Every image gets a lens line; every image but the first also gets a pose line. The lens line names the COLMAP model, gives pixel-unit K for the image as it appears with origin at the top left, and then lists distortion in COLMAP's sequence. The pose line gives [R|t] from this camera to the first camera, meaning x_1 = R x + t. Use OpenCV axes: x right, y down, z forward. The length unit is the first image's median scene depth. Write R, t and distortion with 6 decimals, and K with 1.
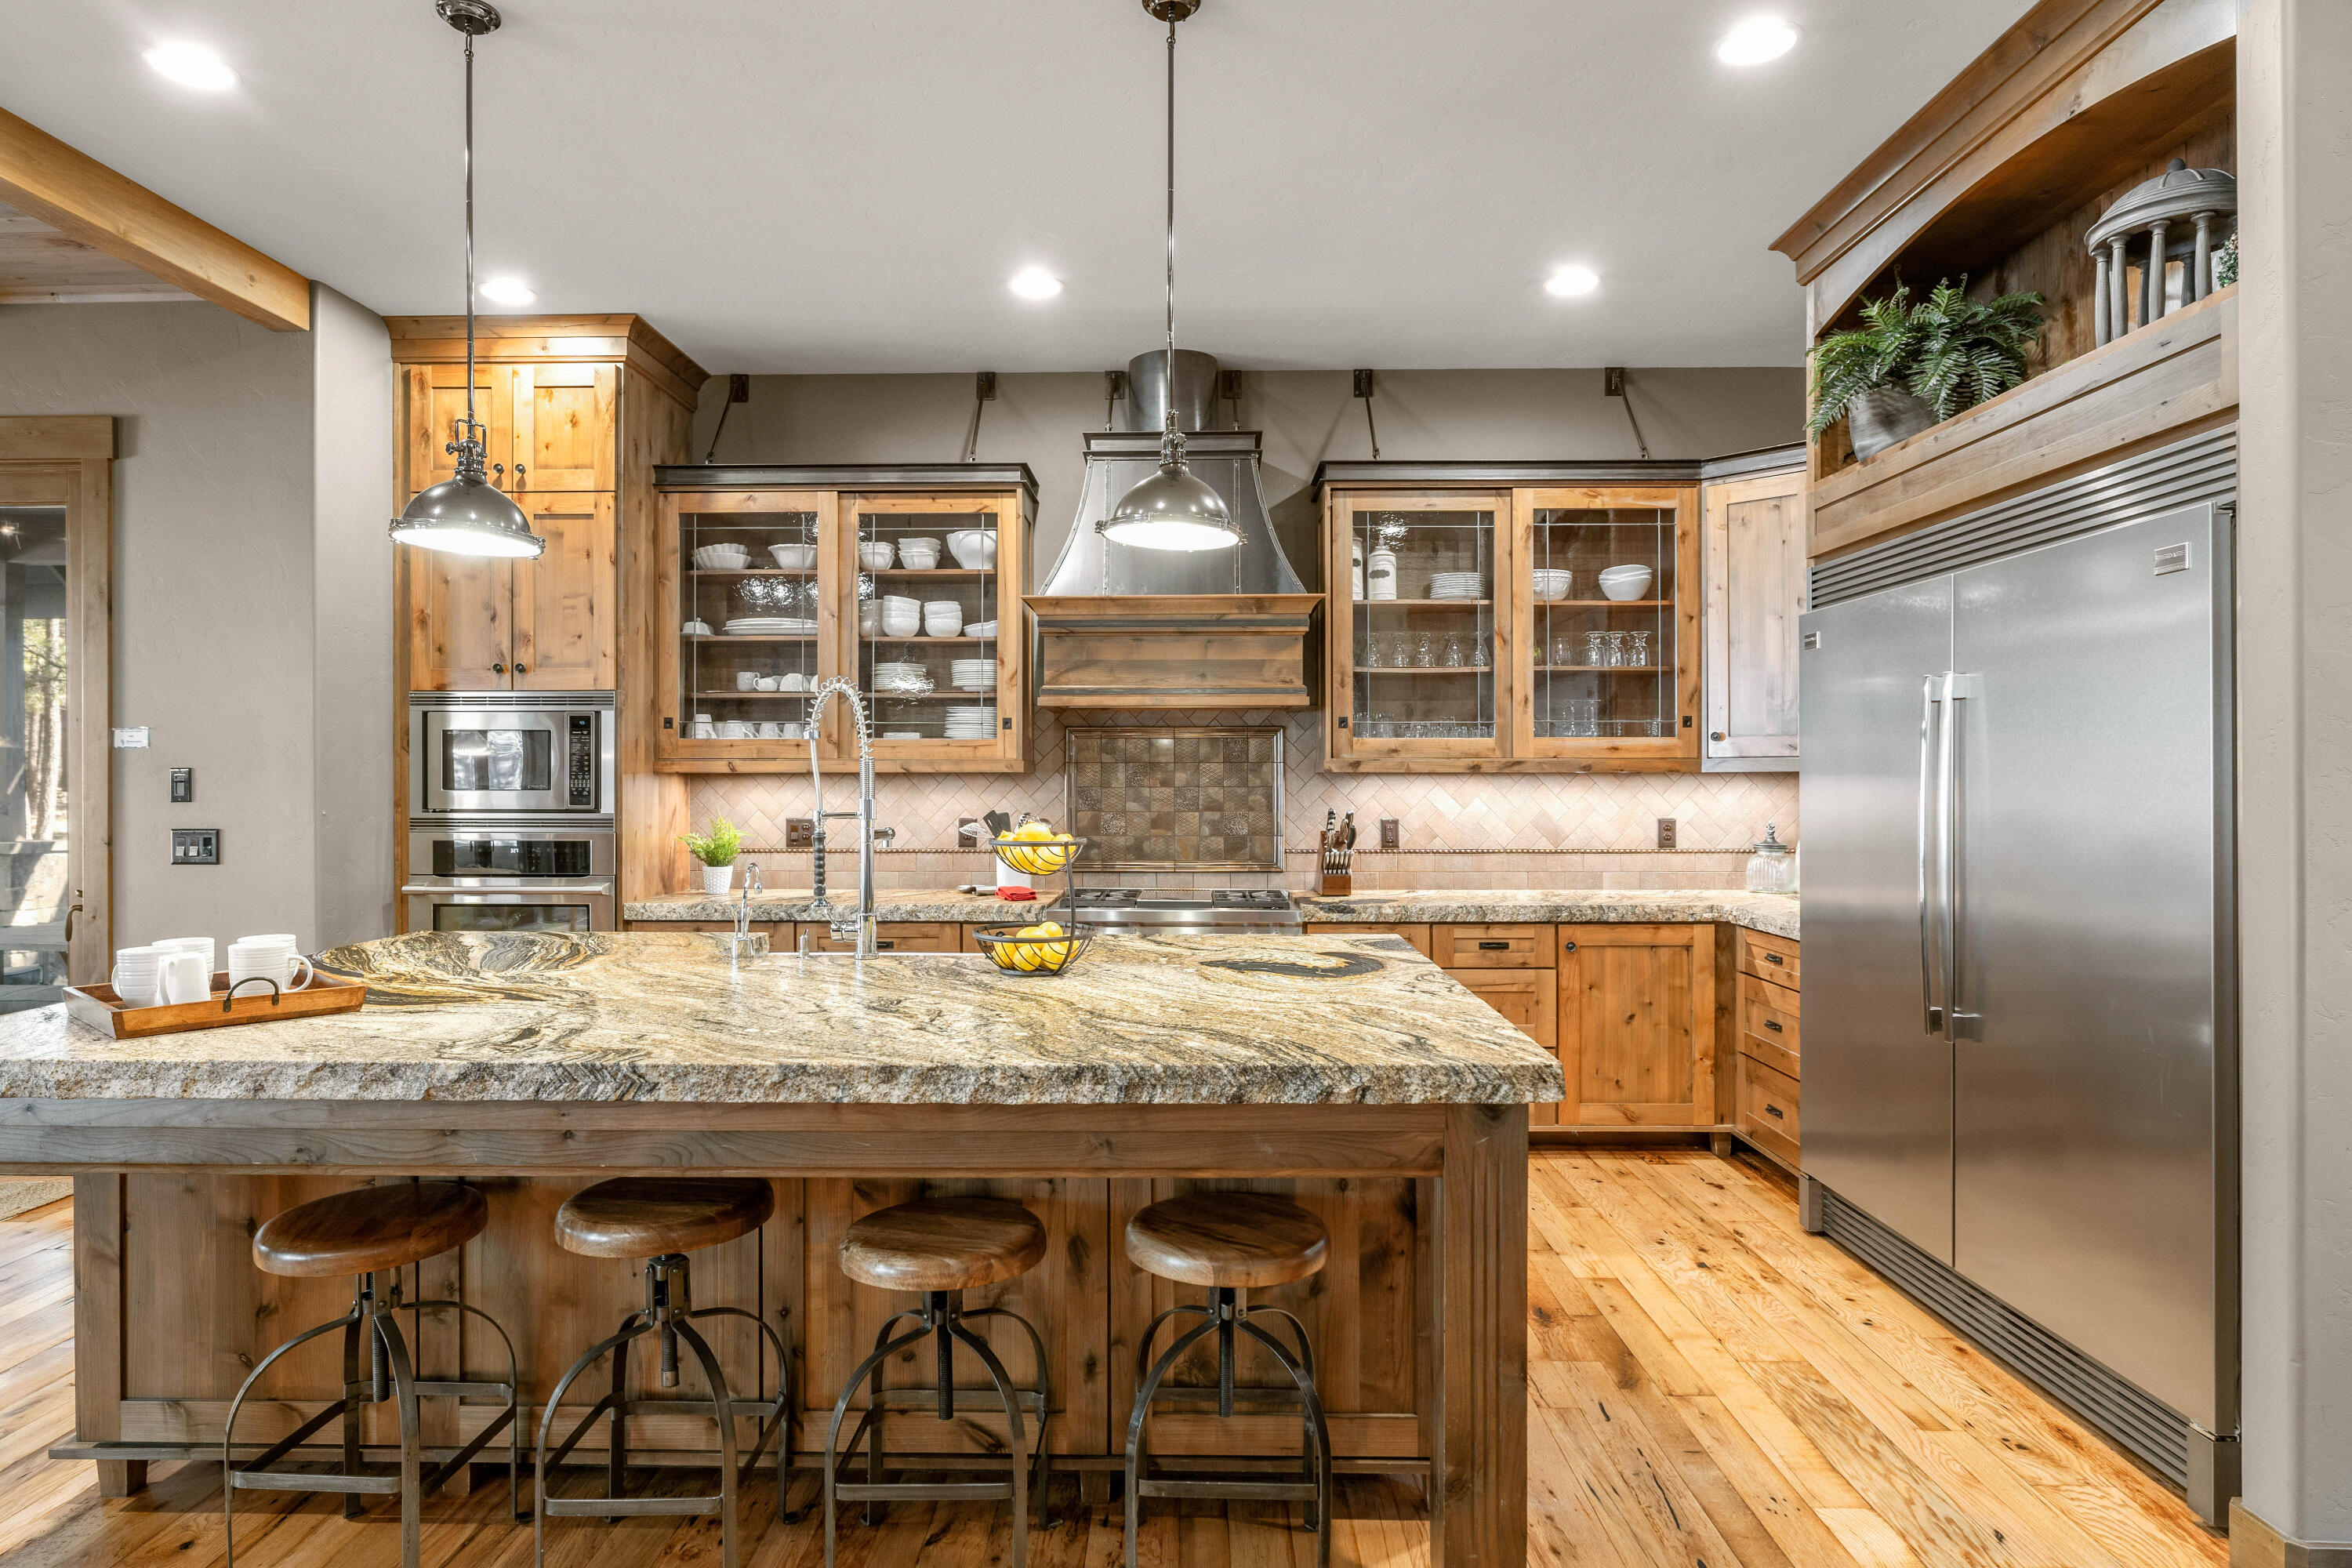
lens RADIAL K [[1338.6, 0, 1166.0], [0, 1338.6, 779.9], [0, 0, 1]] dist [-0.018236, 0.005353]
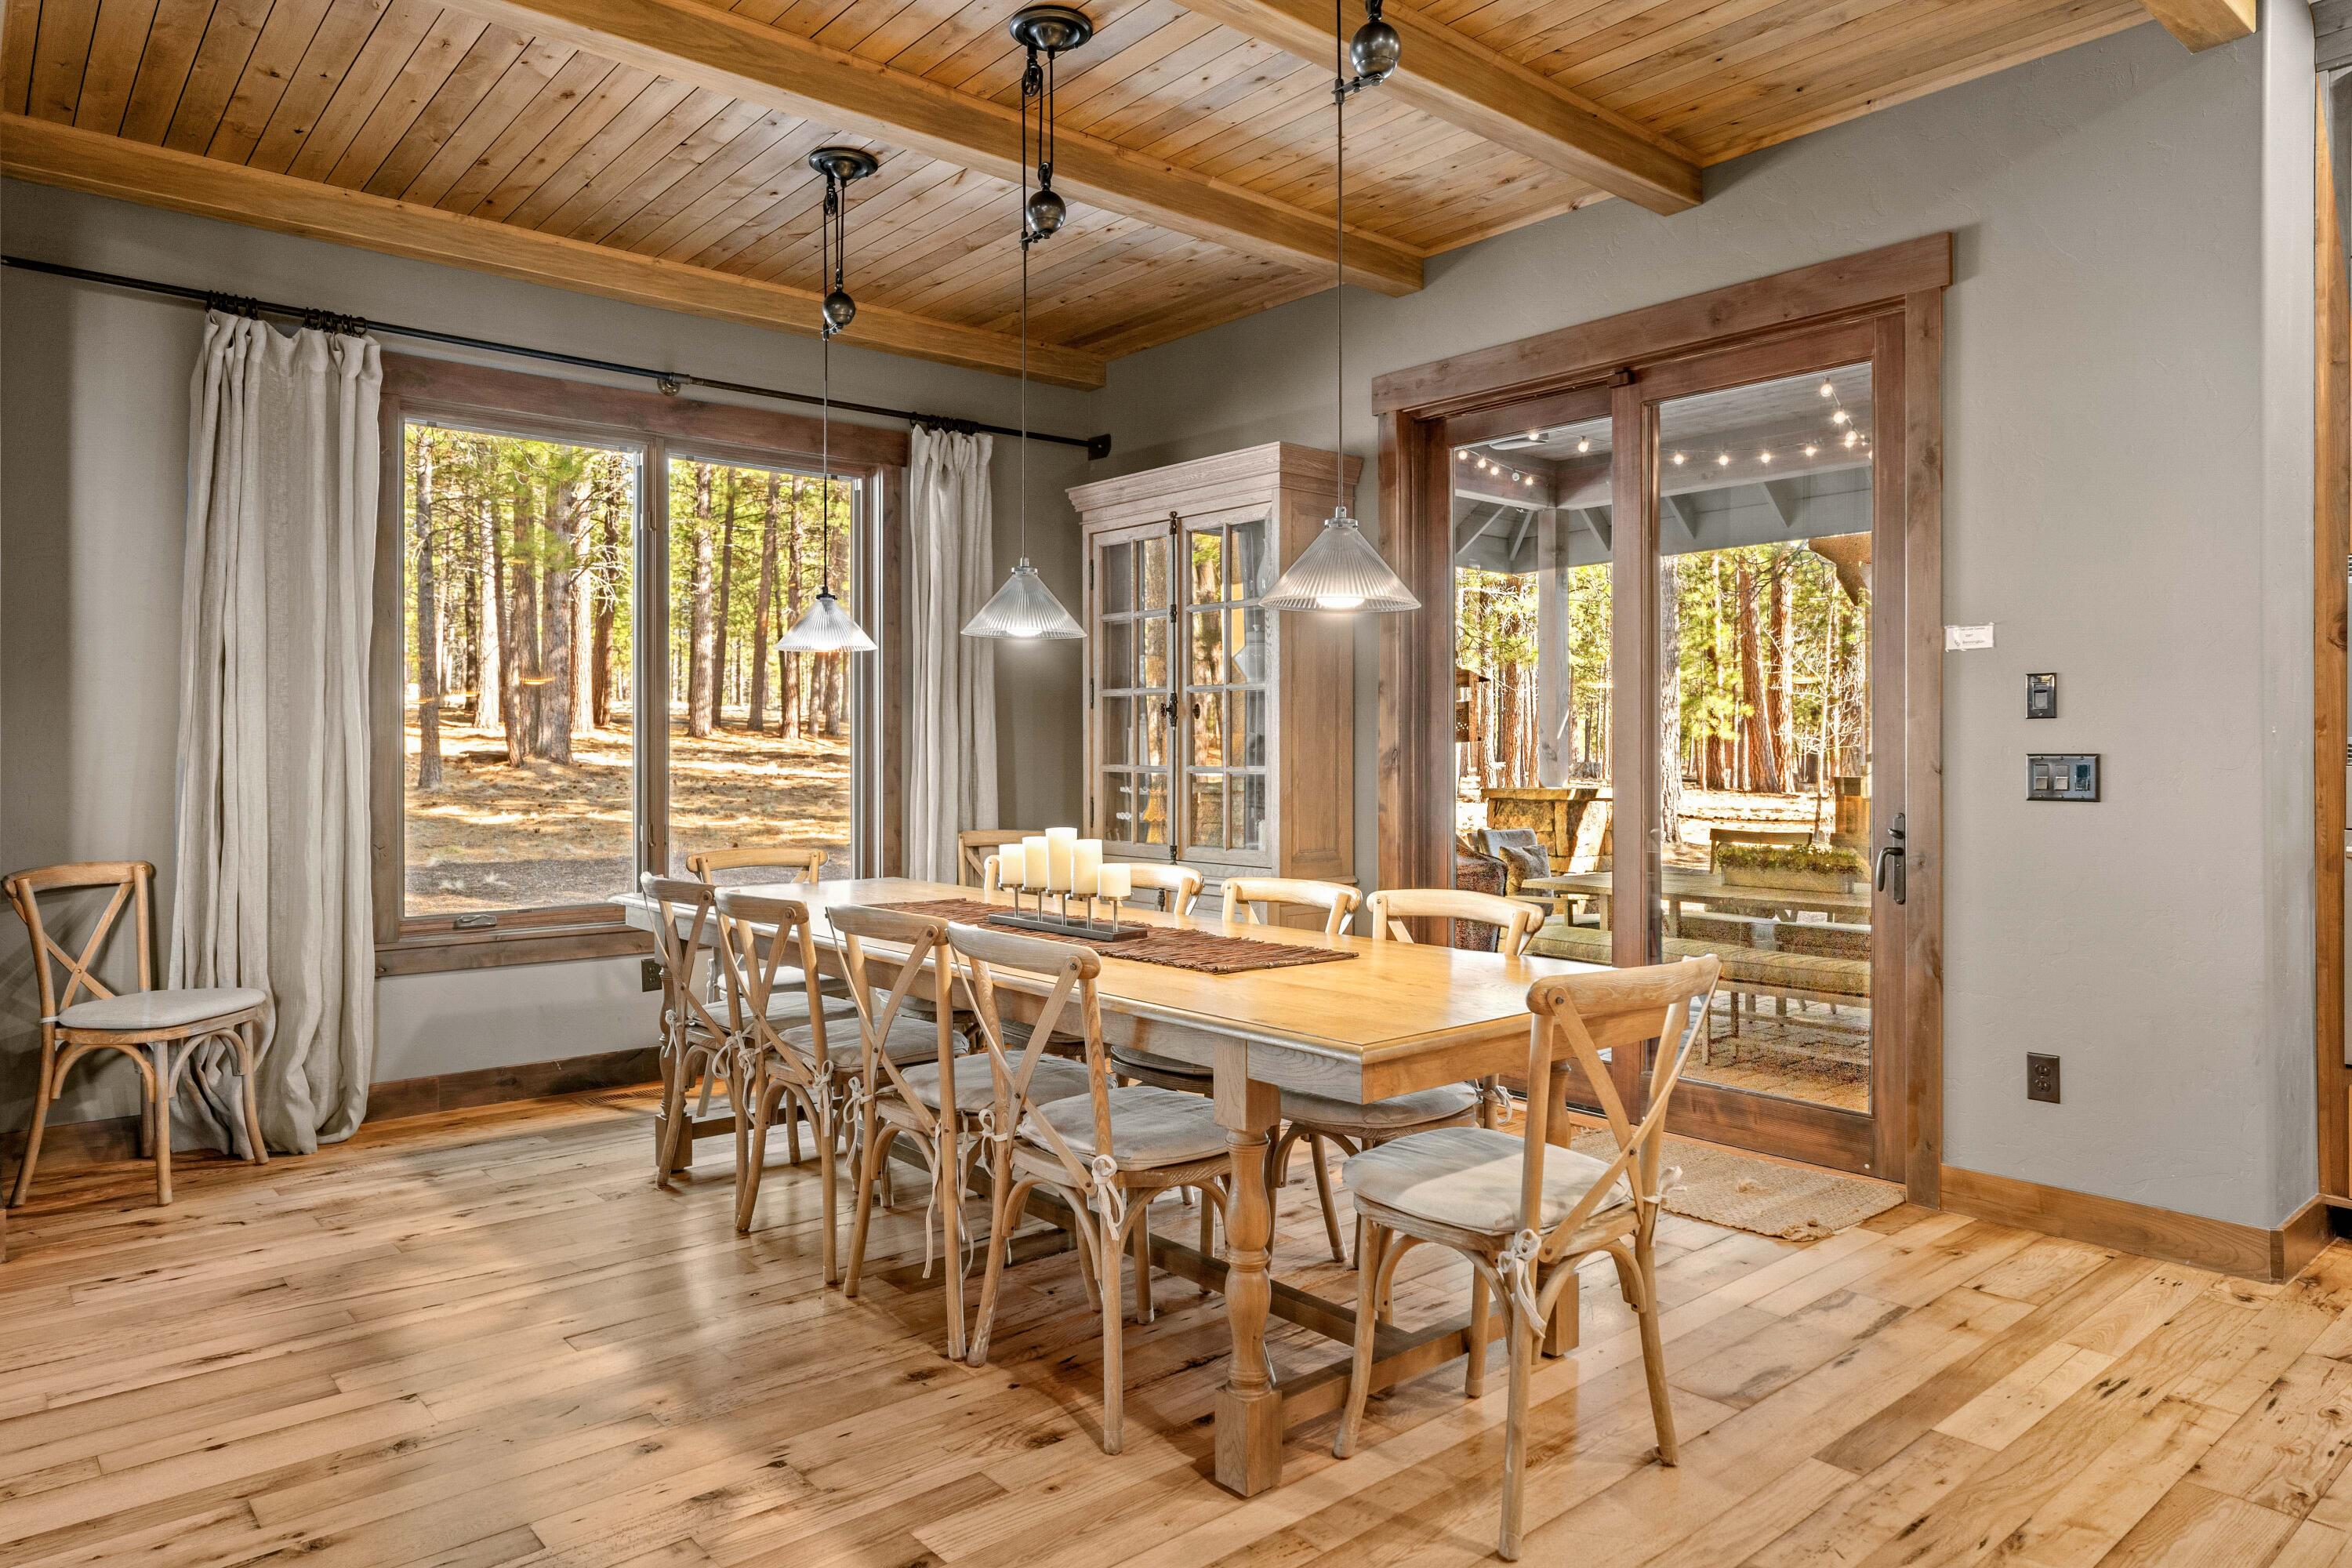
lens RADIAL K [[1460.8, 0, 1152.9], [0, 1460.8, 745.7], [0, 0, 1]] dist [-0.006473, 0.000411]
pose [[0.654190, -0.000047, -0.756331, -0.386320], [-0.004286, 0.999984, -0.003769, 0.032640], [0.756318, 0.005707, 0.654179, 0.064370]]
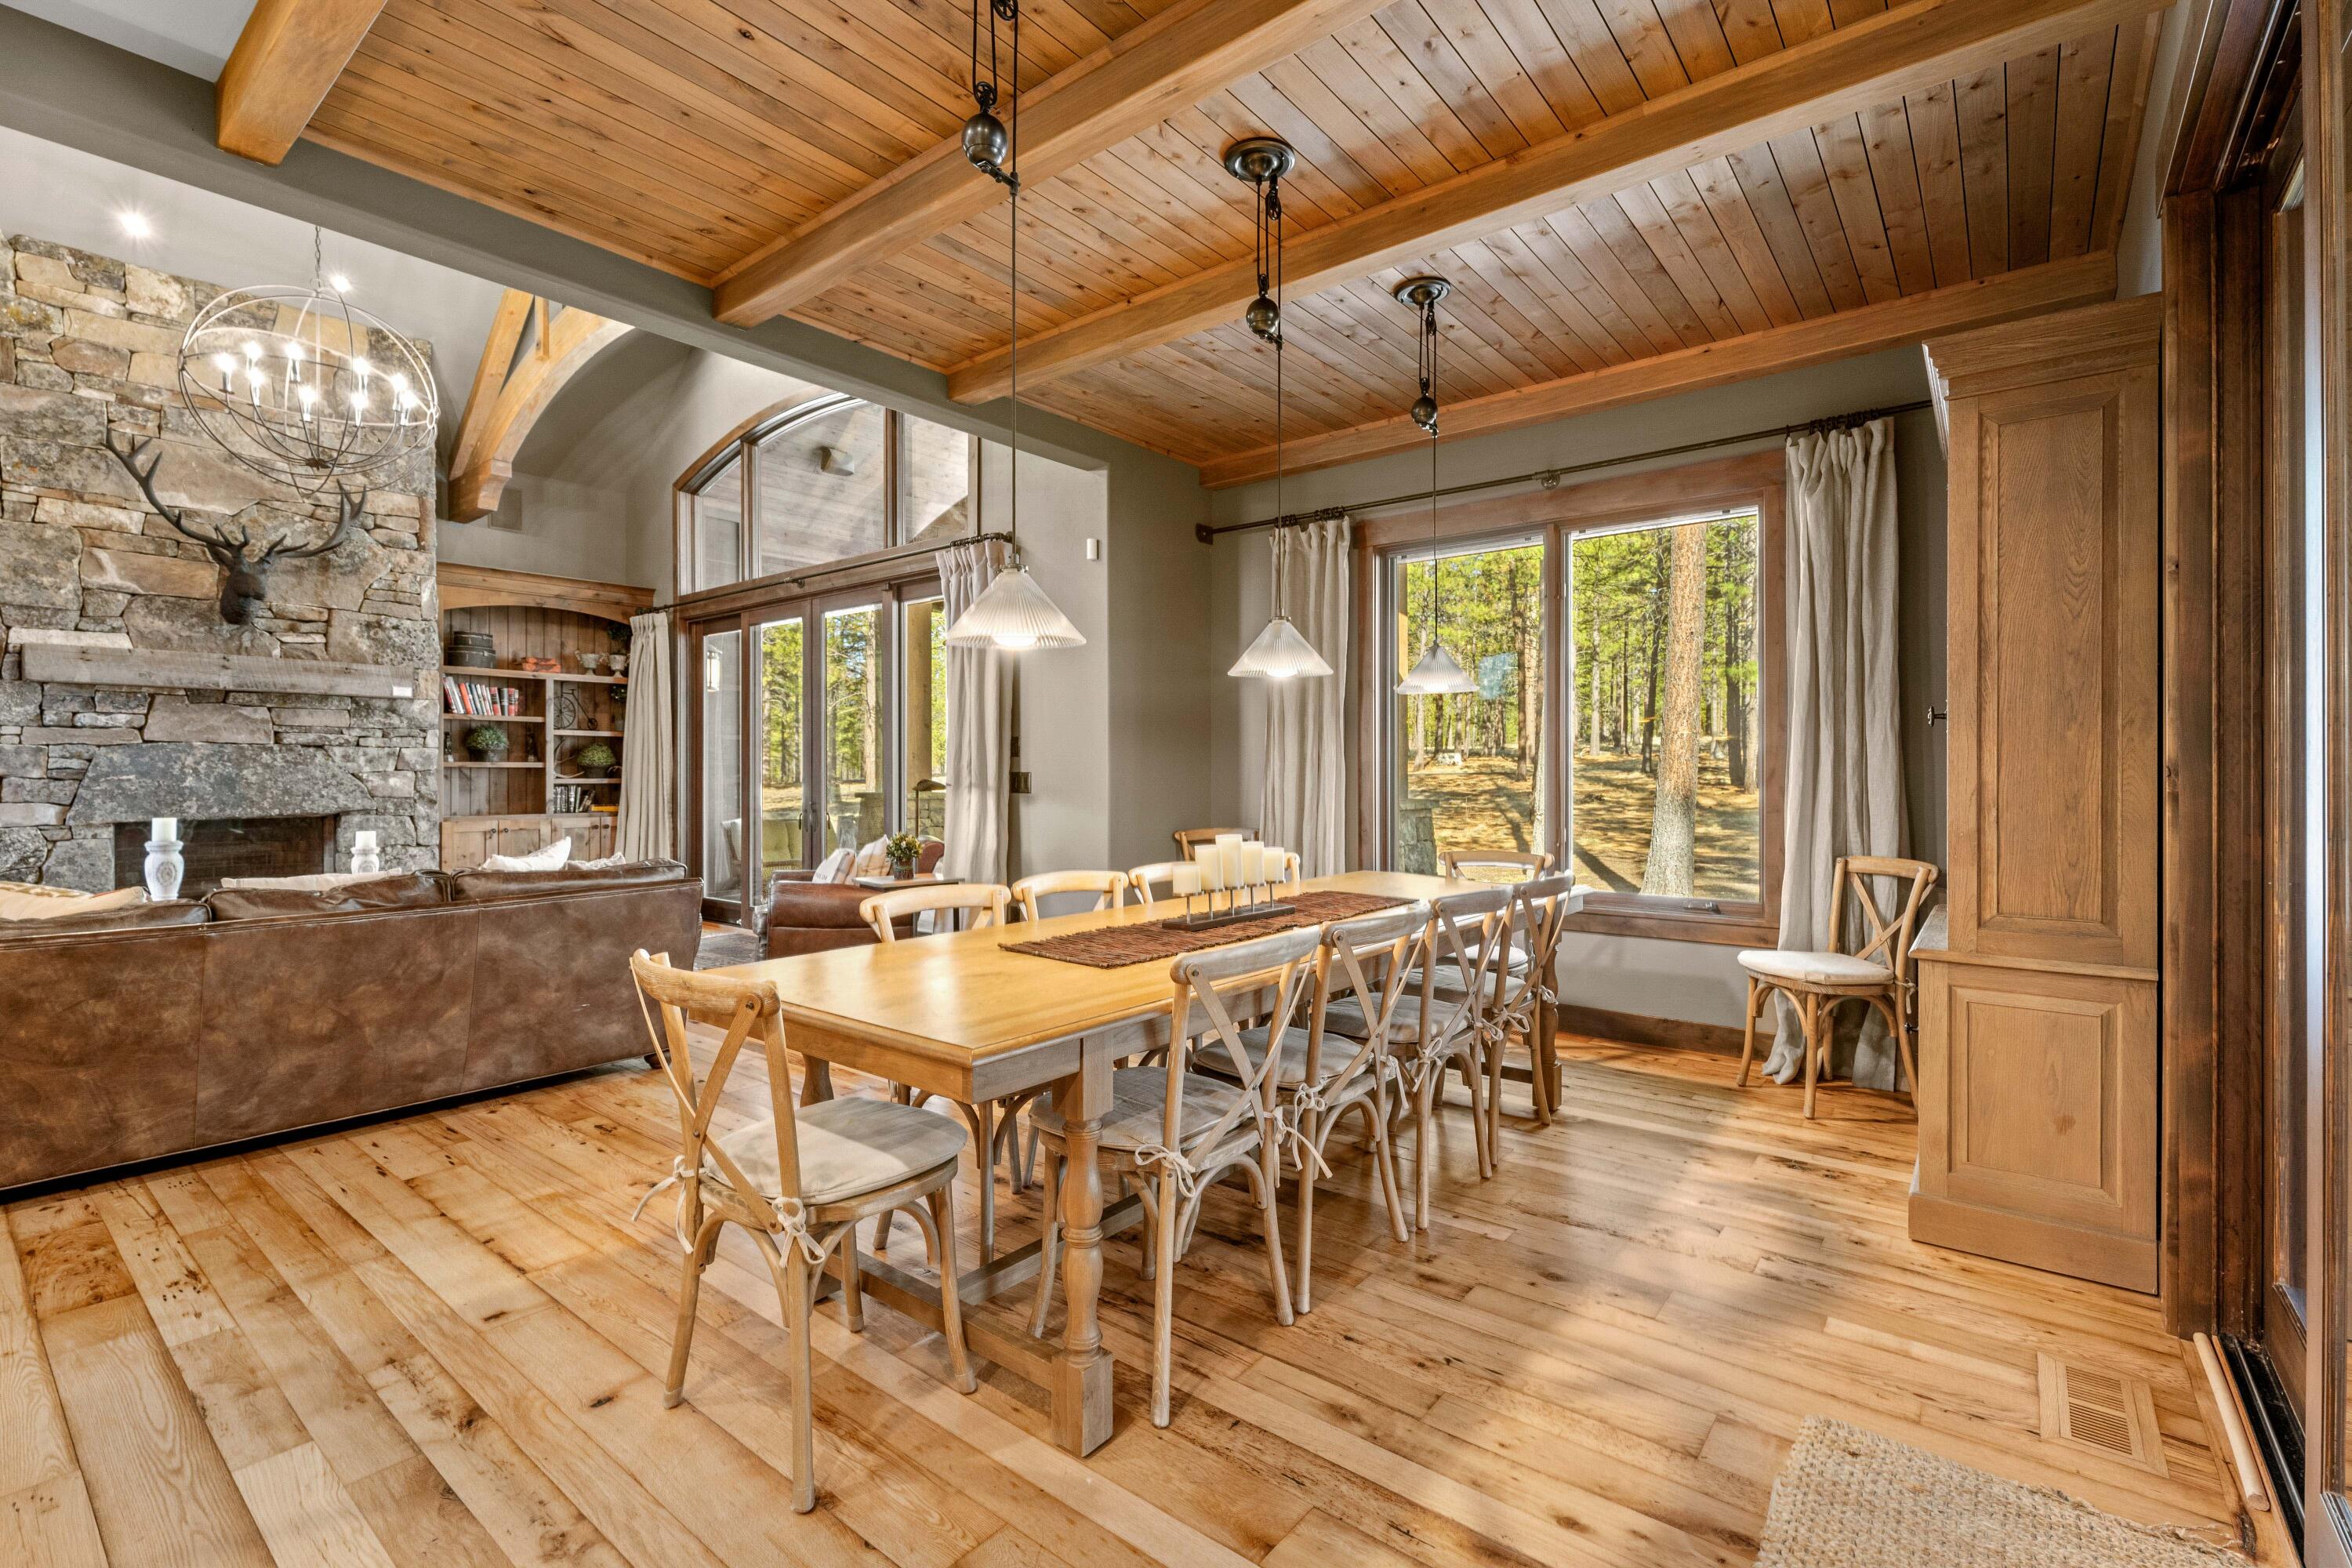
lens RADIAL K [[1047.8, 0, 1161.9], [0, 1047.8, 772.8], [0, 0, 1]] dist [-0.002025, -0.000962]
pose [[-0.616634, 0.001611, -0.787248, -0.444244], [-0.000473, 0.999997, 0.002418, 0.033209], [0.787250, 0.001864, -0.616631, 0.812058]]
